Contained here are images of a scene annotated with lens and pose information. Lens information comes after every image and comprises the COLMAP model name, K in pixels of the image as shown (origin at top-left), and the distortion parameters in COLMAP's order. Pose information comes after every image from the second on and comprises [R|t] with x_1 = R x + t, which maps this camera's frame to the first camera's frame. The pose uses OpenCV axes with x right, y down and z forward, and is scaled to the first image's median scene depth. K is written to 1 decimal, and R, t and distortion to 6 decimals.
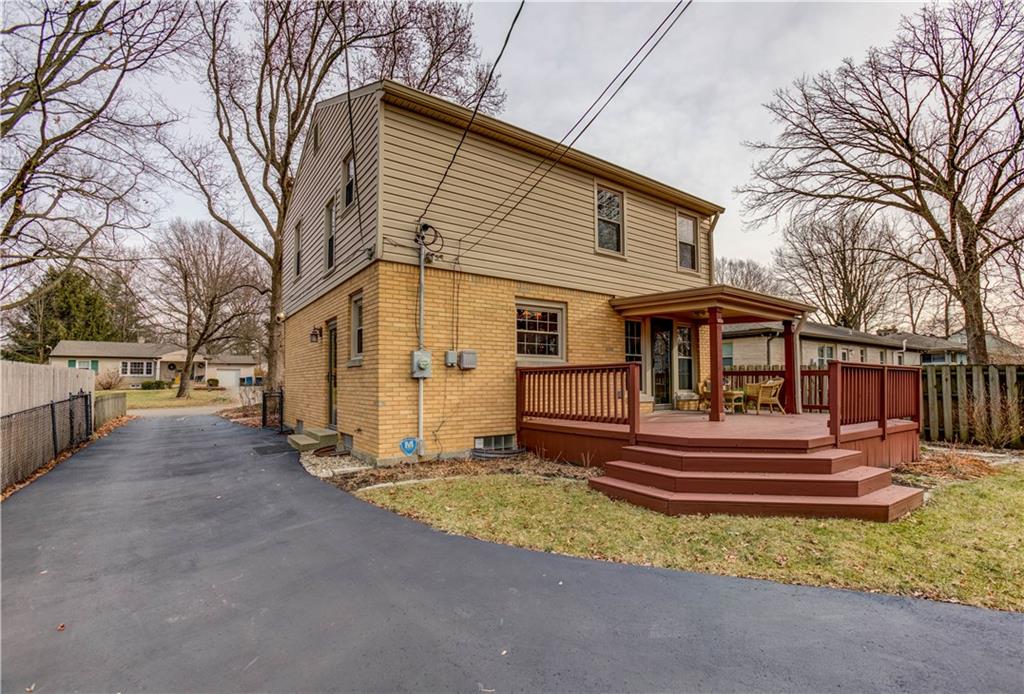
lens RADIAL K [[518.5, 0, 488.6], [0, 518.5, 369.7], [0, 0, 1]] dist [-0.056954, 0.038592]
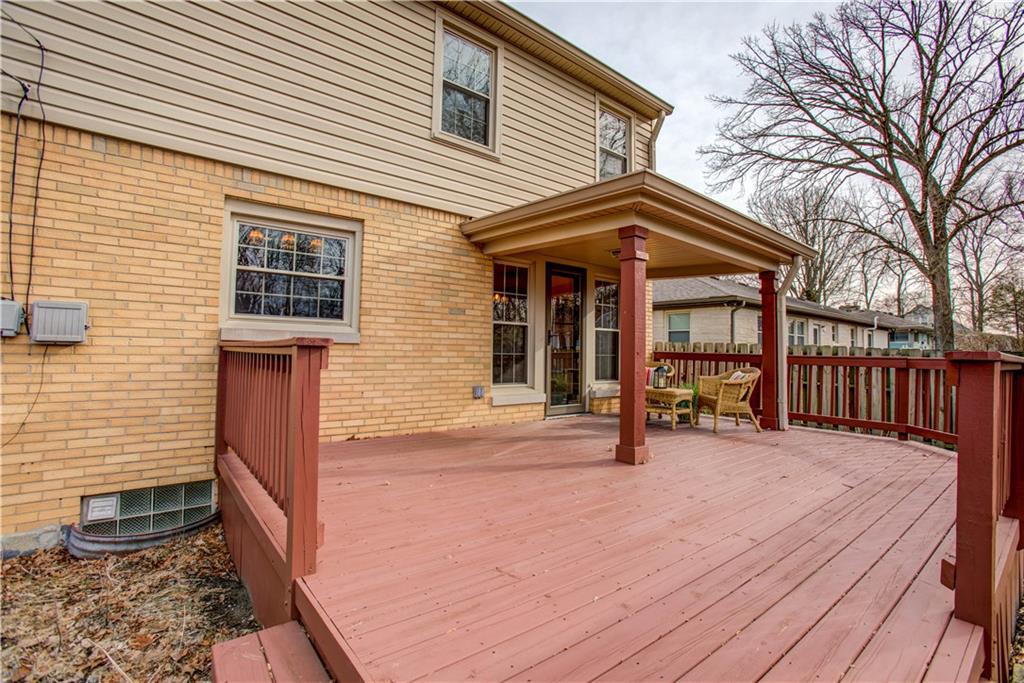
lens RADIAL K [[468.8, 0, 505.9], [0, 468.8, 336.4], [0, 0, 1]] dist [-0.070744, 0.036934]
pose [[0.998522, 0.022379, 0.049519, 0.179446], [-0.022246, 0.999747, -0.003236, -0.008473], [-0.049579, 0.002130, 0.998768, 0.336645]]
